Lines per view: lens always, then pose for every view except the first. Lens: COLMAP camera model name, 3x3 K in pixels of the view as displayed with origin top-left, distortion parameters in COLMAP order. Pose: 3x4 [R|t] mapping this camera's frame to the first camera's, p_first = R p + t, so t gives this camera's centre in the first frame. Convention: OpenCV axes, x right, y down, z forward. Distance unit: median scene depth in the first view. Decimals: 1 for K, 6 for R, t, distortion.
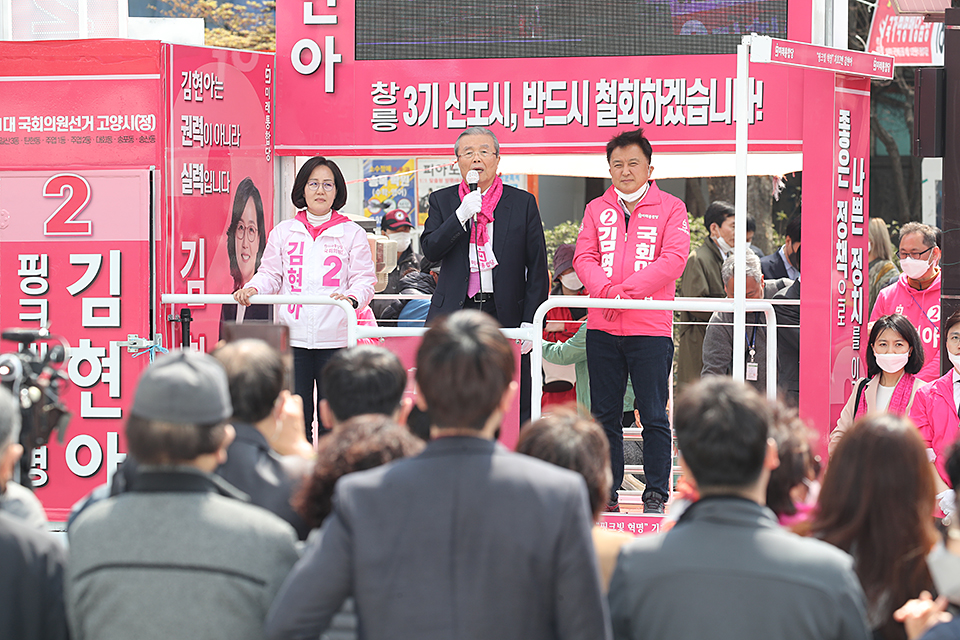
lens RADIAL K [[4600.2, 0, 480.0], [0, 4600.2, 320.0], [0, 0, 1]] dist [0.718257, -5.825744]
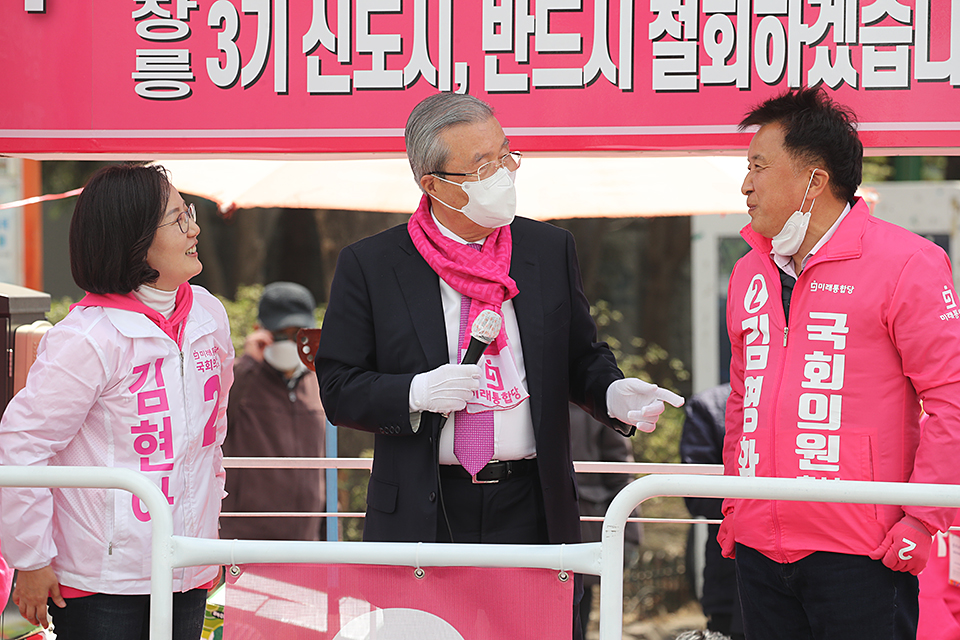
lens RADIAL K [[5863.6, 0, 480.0], [0, 5863.6, 320.0], [0, 0, 1]] dist [1.611521, -30.577475]
pose [[0.989511, 0.005156, 0.144368, -0.074772], [-0.002264, 0.999794, -0.020189, -0.007718], [-0.144442, 0.019650, 0.989318, 0.428077]]
